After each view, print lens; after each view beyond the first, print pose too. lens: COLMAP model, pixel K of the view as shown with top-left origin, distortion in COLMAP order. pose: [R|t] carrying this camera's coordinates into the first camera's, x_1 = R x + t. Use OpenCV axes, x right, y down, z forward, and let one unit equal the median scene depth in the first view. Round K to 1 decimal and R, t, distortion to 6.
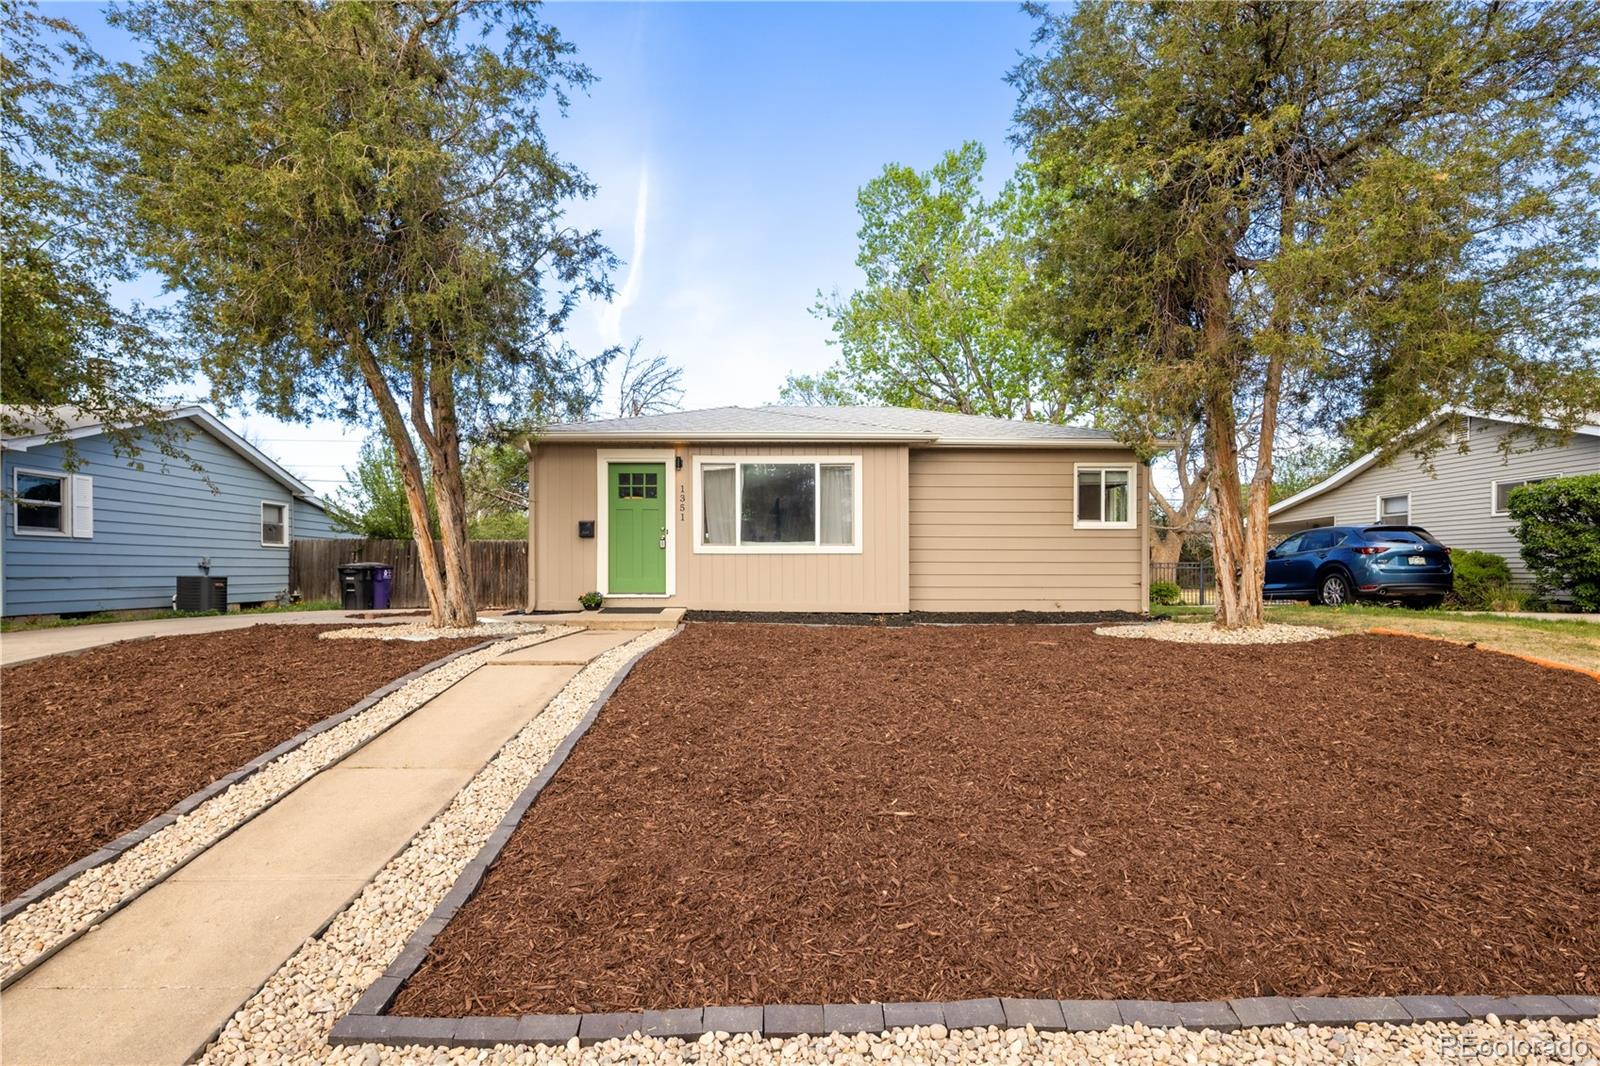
lens RADIAL K [[775.4, 0, 797.5], [0, 775.4, 578.2], [0, 0, 1]] dist [0.000143, -0.000212]
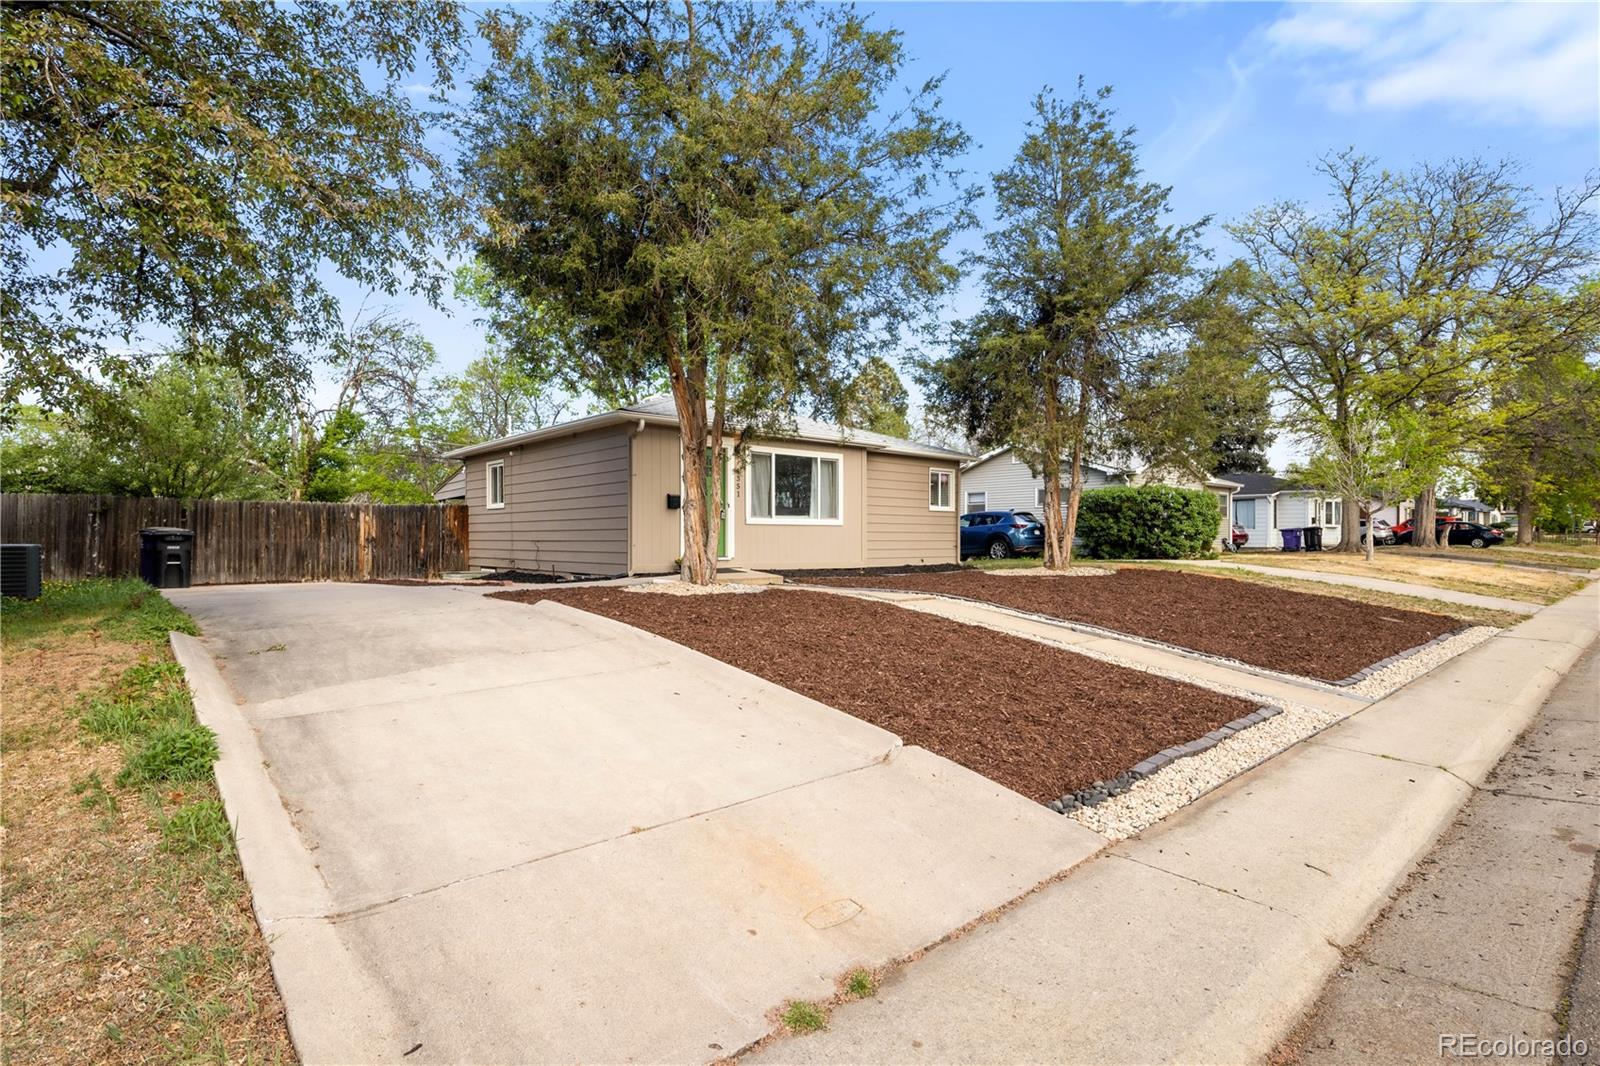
lens RADIAL K [[787.5, 0, 782.6], [0, 787.5, 508.8], [0, 0, 1]] dist [-0.001427, -0.001284]
pose [[0.760334, 0.024539, 0.649068, -0.899808], [0.005728, 0.998994, -0.044478, -0.000067], [-0.649507, 0.037536, 0.759429, 0.015542]]
